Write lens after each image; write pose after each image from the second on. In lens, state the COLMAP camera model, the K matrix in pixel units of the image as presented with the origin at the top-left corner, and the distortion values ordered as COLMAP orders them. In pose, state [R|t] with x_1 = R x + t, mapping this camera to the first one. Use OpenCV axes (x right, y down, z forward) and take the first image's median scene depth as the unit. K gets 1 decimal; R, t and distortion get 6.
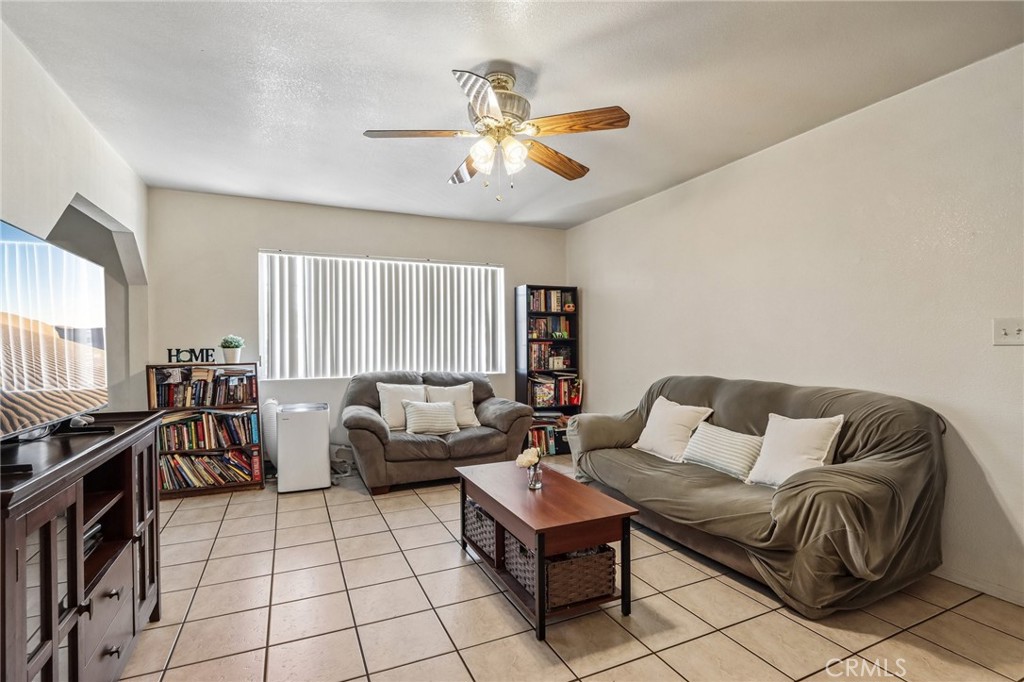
lens RADIAL K [[484.1, 0, 511.6], [0, 484.1, 342.5], [0, 0, 1]] dist [-0.012726, 0.001286]
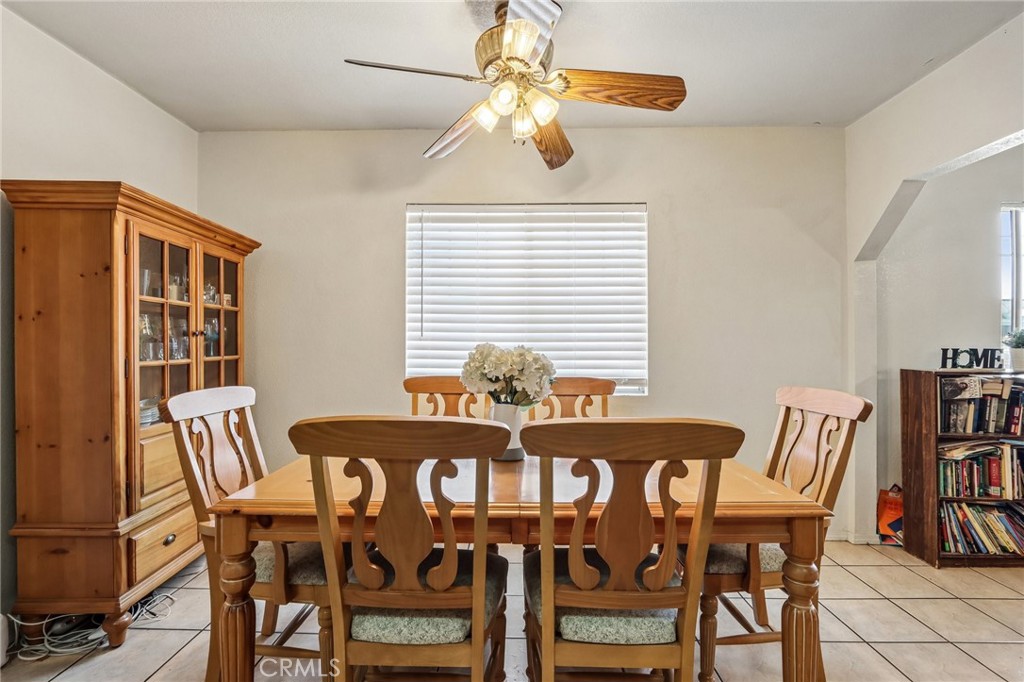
lens RADIAL K [[484.1, 0, 510.8], [0, 484.1, 341.3], [0, 0, 1]] dist [-0.012726, 0.001286]
pose [[0.905949, 0.002214, -0.423382, -0.979428], [-0.003850, 0.999988, -0.003010, 0.007323], [0.423370, 0.004357, 0.905946, 0.107719]]
